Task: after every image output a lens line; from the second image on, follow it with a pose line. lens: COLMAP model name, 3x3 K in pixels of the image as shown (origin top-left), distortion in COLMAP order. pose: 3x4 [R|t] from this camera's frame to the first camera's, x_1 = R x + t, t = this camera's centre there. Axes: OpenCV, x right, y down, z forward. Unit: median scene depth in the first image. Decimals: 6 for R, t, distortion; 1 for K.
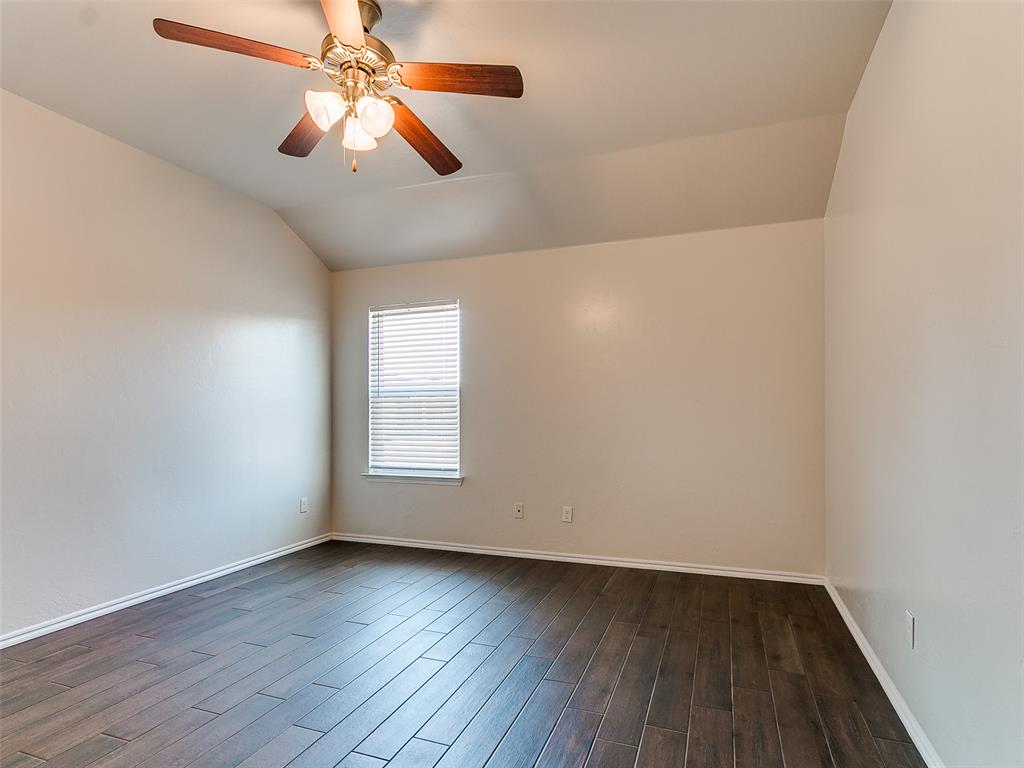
lens RADIAL K [[547.1, 0, 512.4], [0, 547.1, 404.3], [0, 0, 1]] dist [-0.000163, -0.000312]
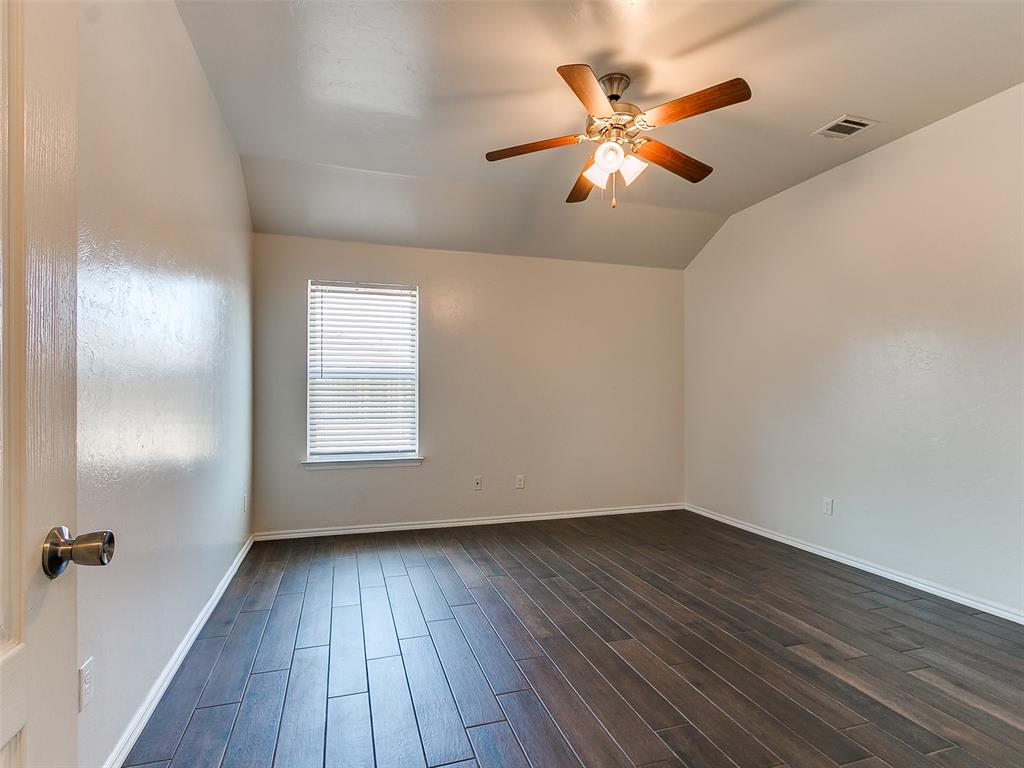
lens RADIAL K [[539.2, 0, 515.1], [0, 539.2, 390.8], [0, 0, 1]] dist [0.000405, -0.000763]
pose [[0.778506, 0.017157, 0.627402, -0.594204], [-0.014681, 0.999851, -0.009126, 0.012275], [-0.627465, -0.002106, 0.778642, 0.083656]]
